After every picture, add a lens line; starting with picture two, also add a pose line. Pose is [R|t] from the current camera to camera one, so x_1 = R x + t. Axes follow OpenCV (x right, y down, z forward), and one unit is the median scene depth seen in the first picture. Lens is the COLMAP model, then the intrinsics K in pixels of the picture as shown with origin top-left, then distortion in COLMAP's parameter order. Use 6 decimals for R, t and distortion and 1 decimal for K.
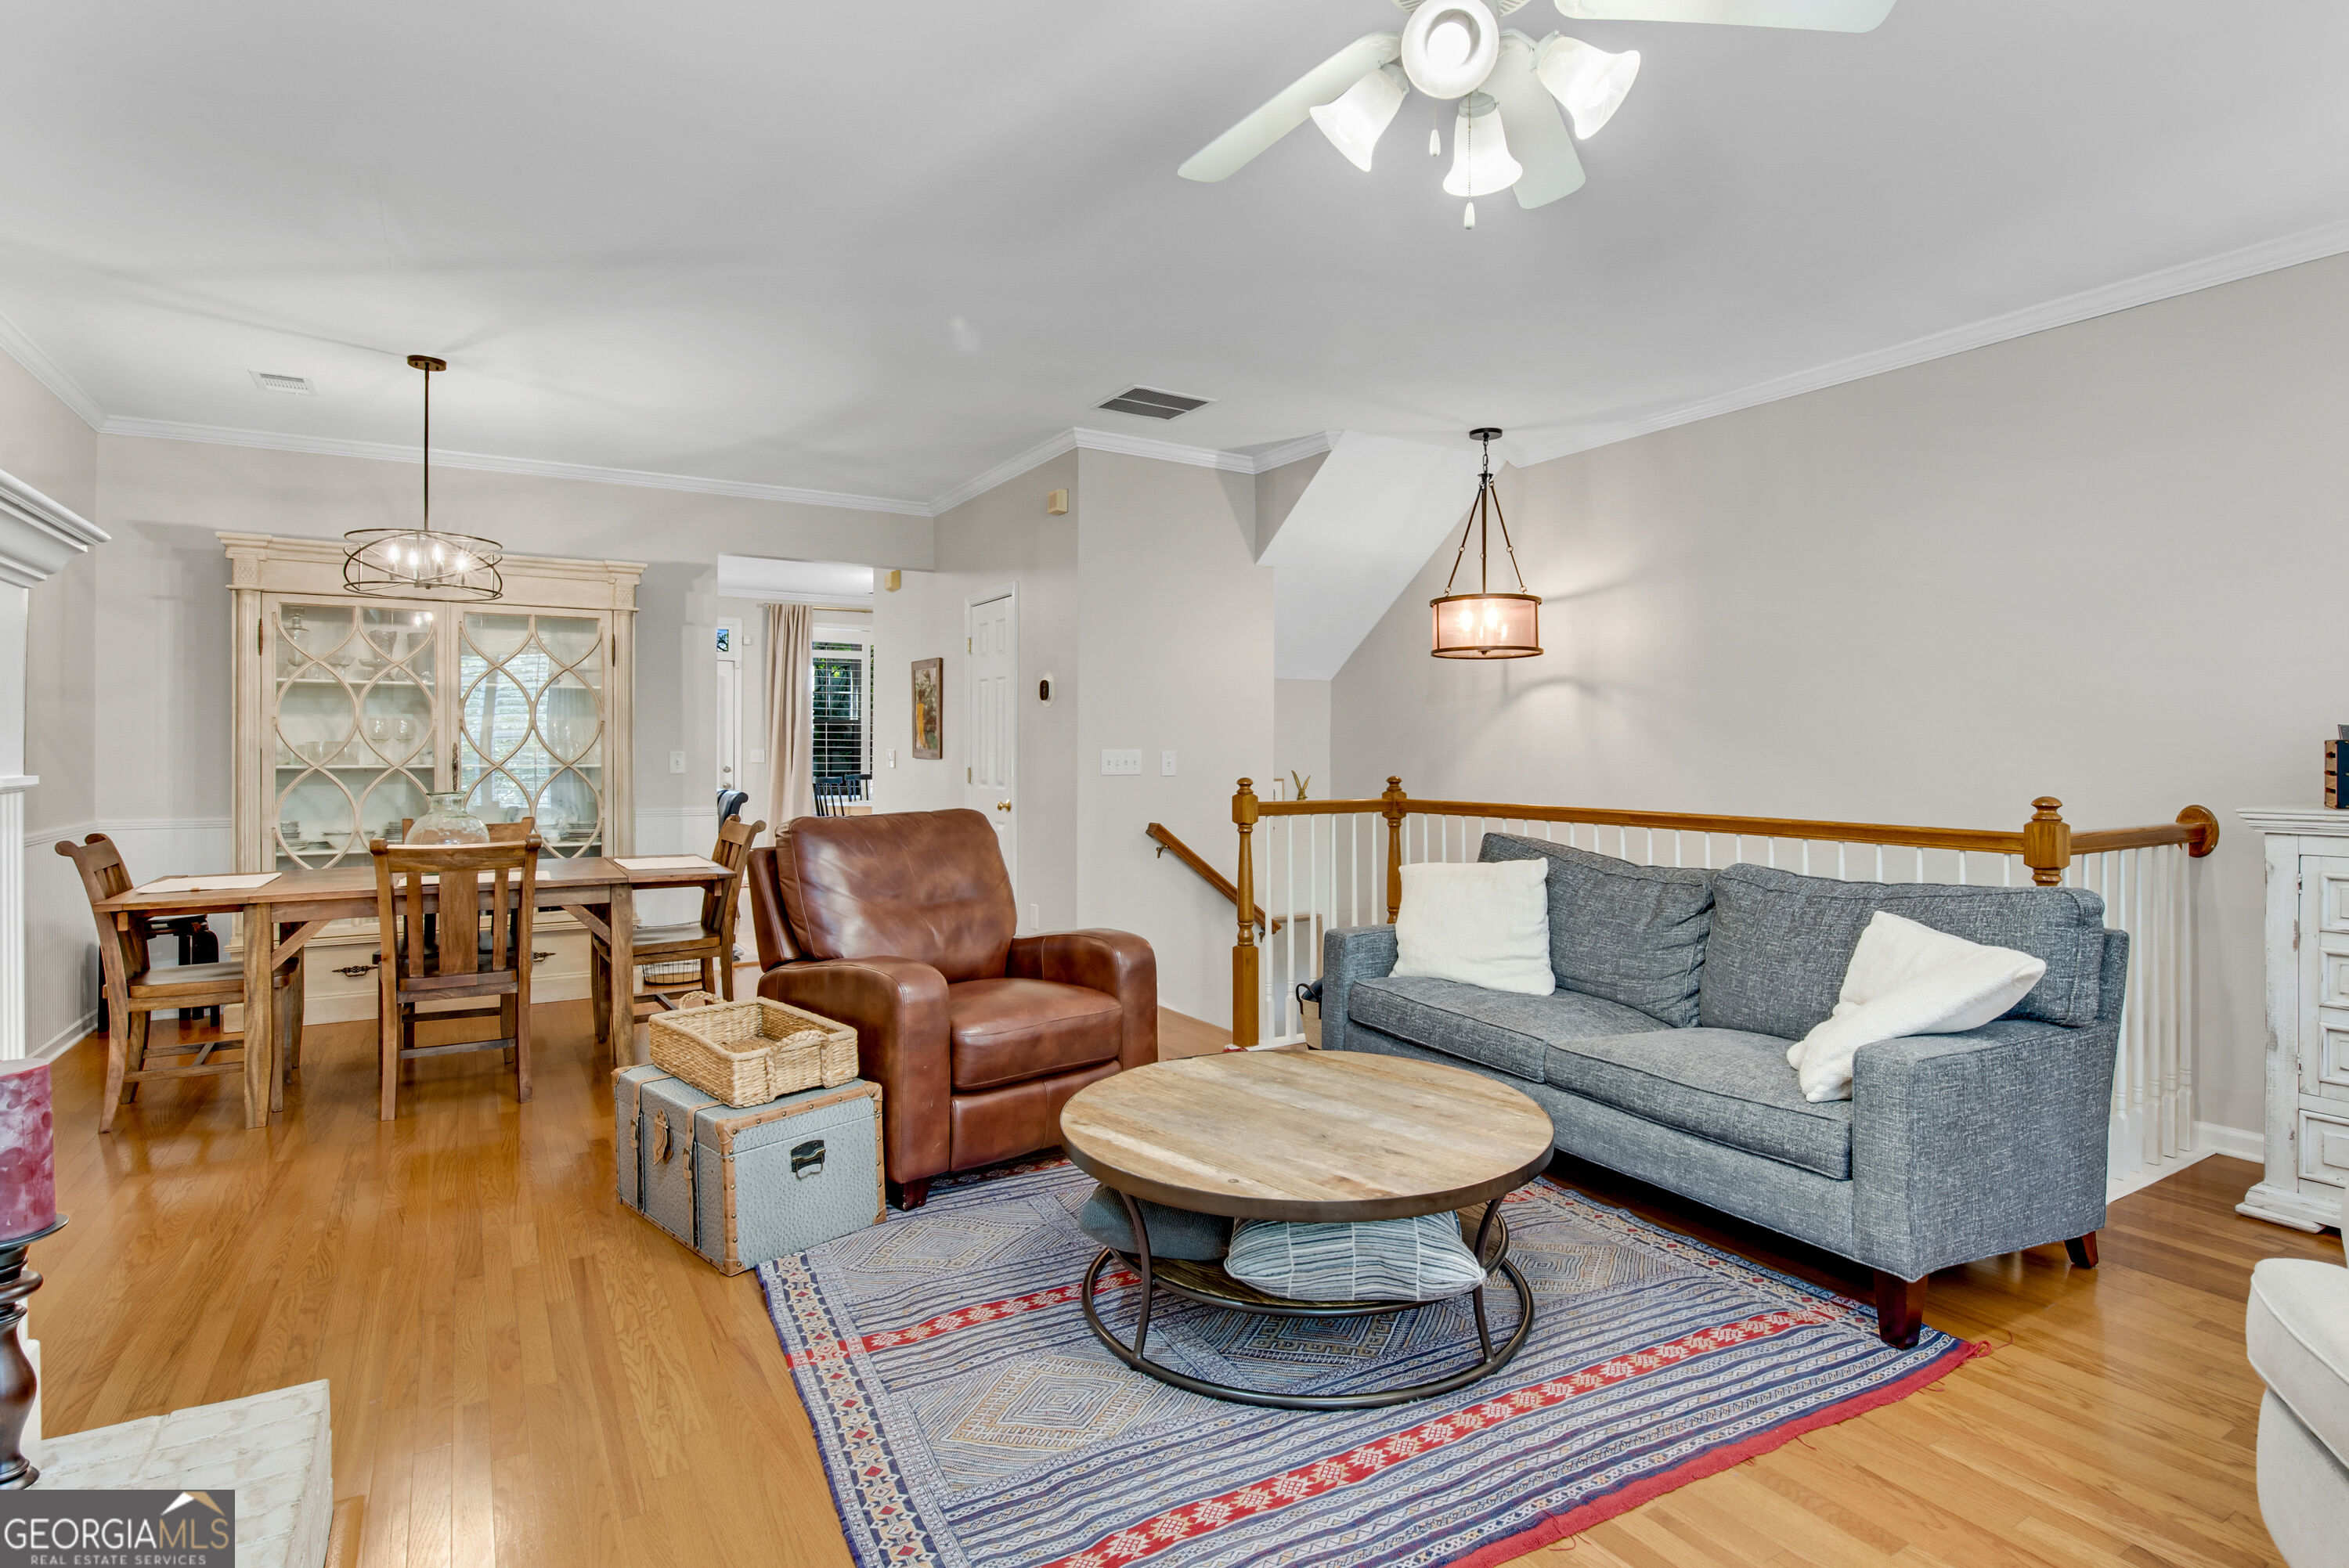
lens RADIAL K [[1213.0, 0, 1172.6], [0, 1213.0, 739.5], [0, 0, 1]] dist [-0.004329, -0.000440]
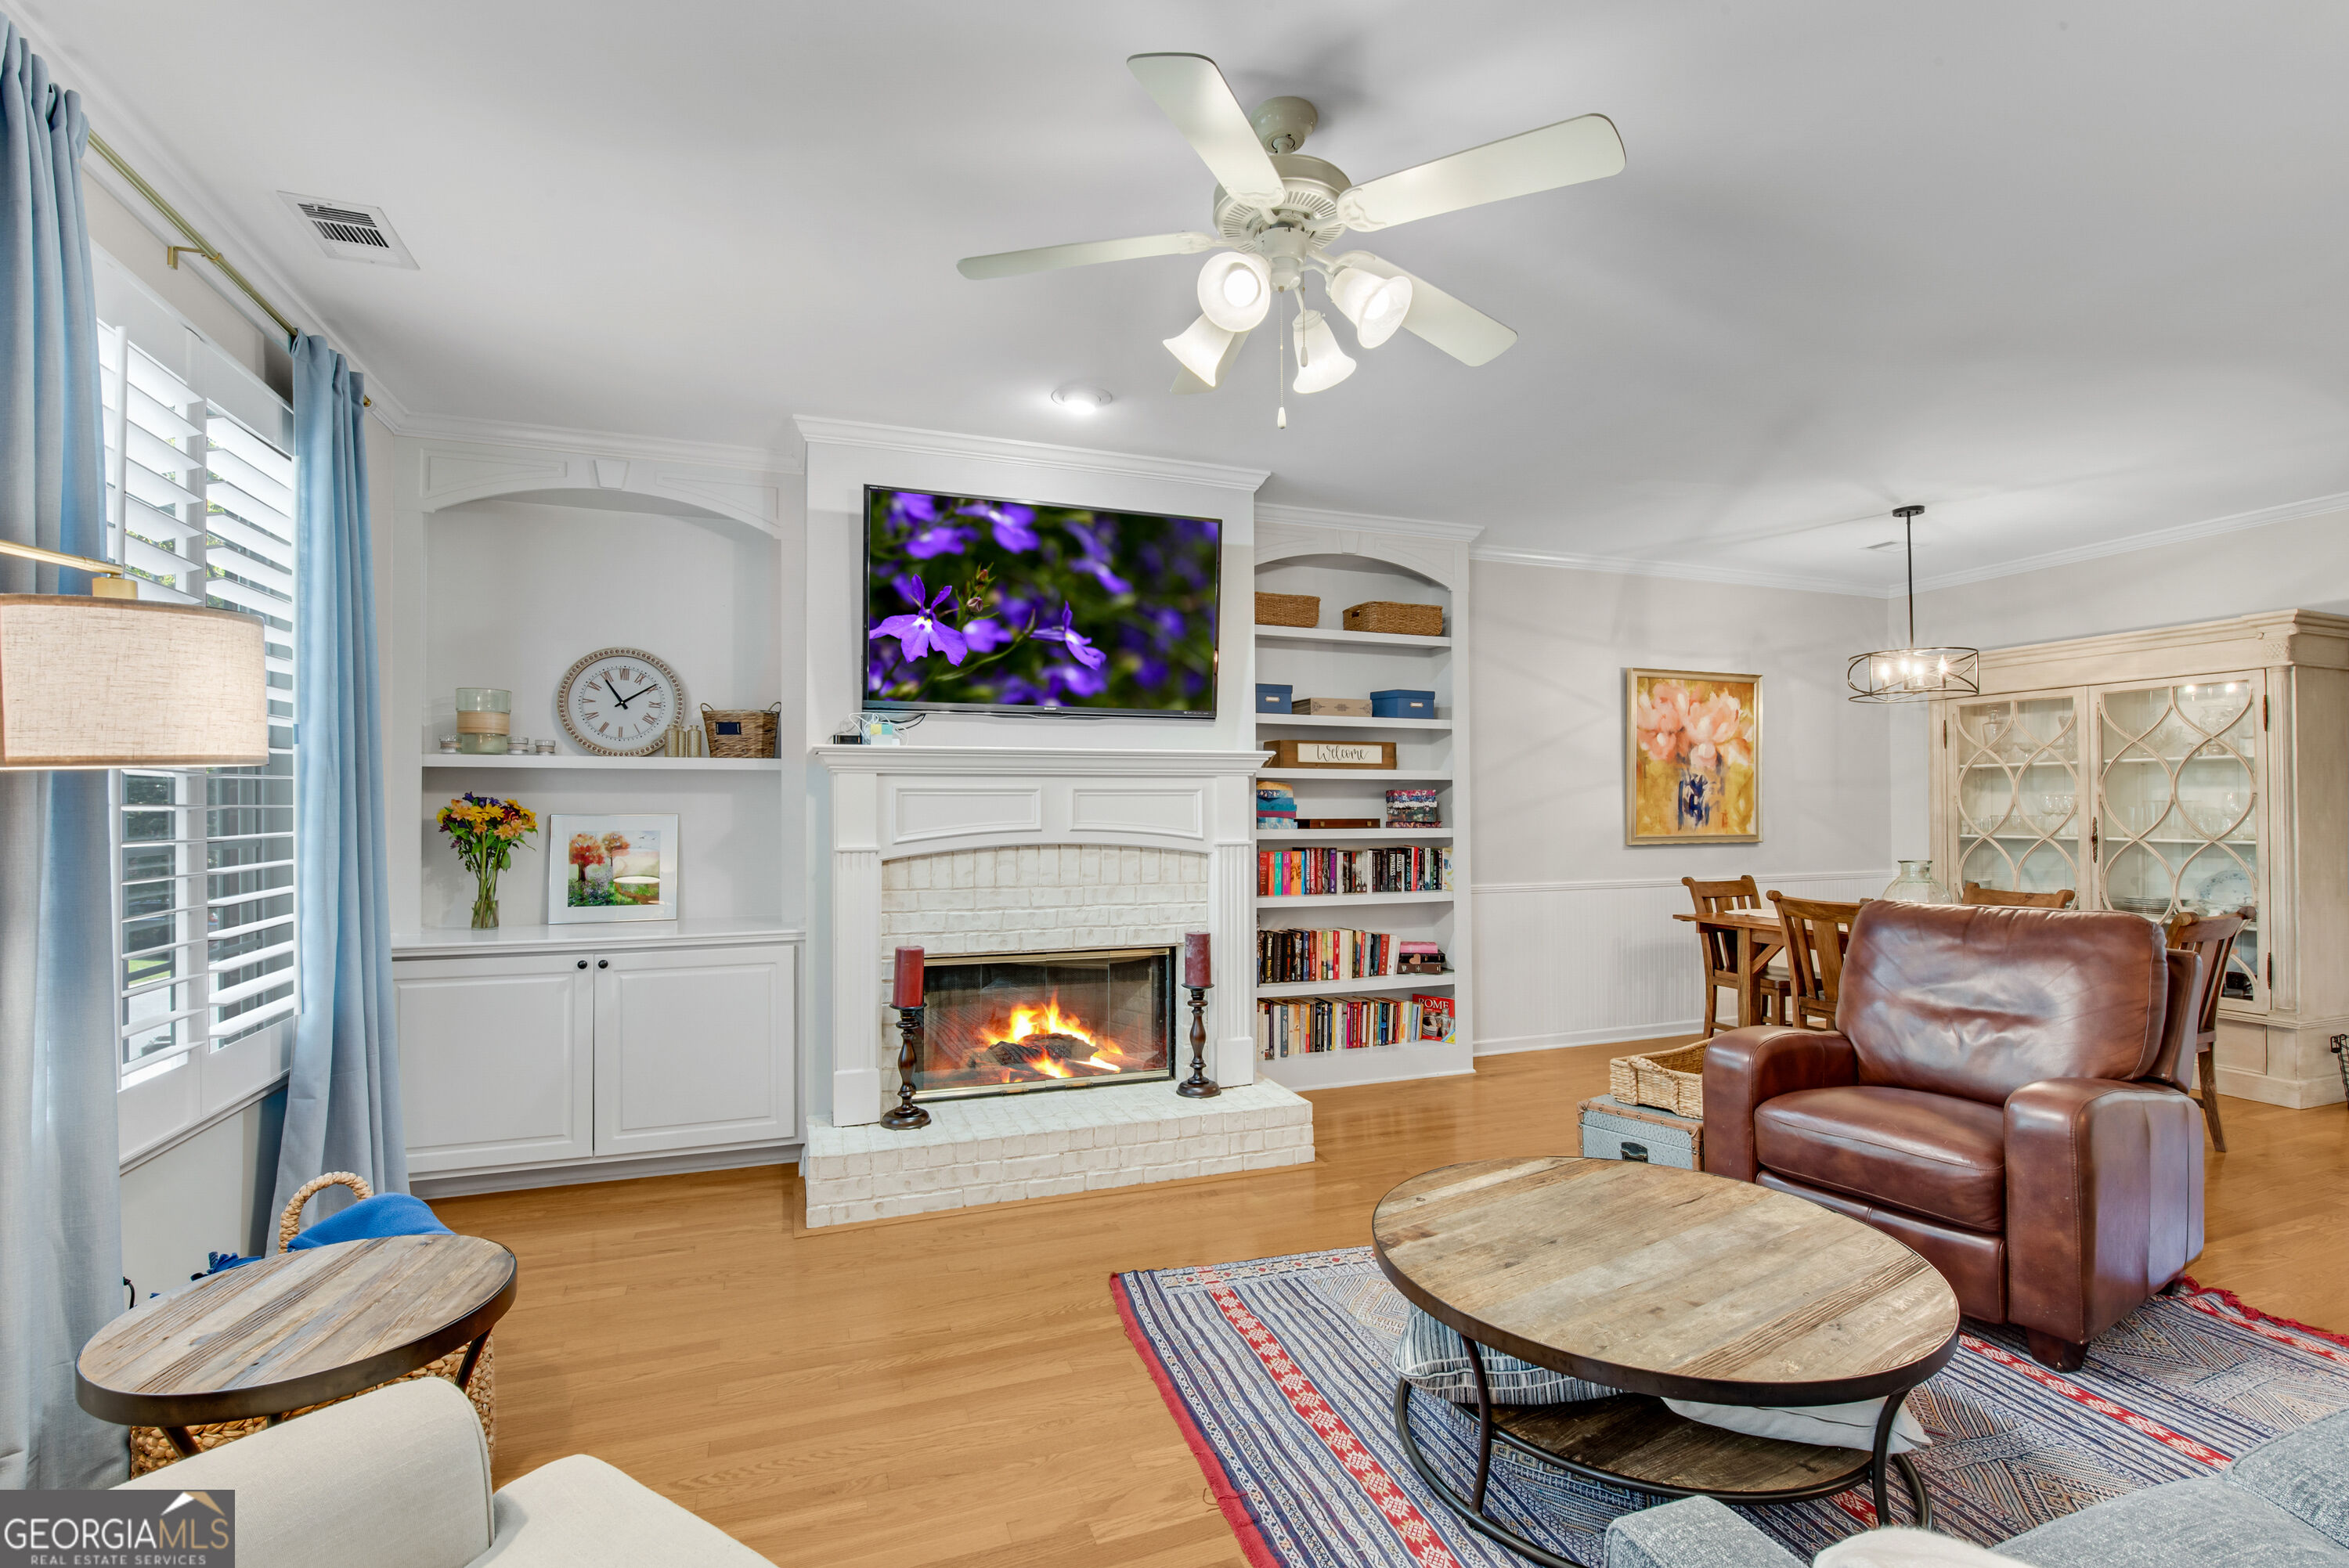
lens RADIAL K [[1037.0, 0, 1186.0], [0, 1037.0, 789.2], [0, 0, 1]] dist [-0.001995, -0.000051]
pose [[-0.176840, -0.018314, -0.984069, 0.990231], [0.012052, 0.999712, -0.020771, -0.027417], [0.984166, -0.015533, -0.176569, 0.839674]]
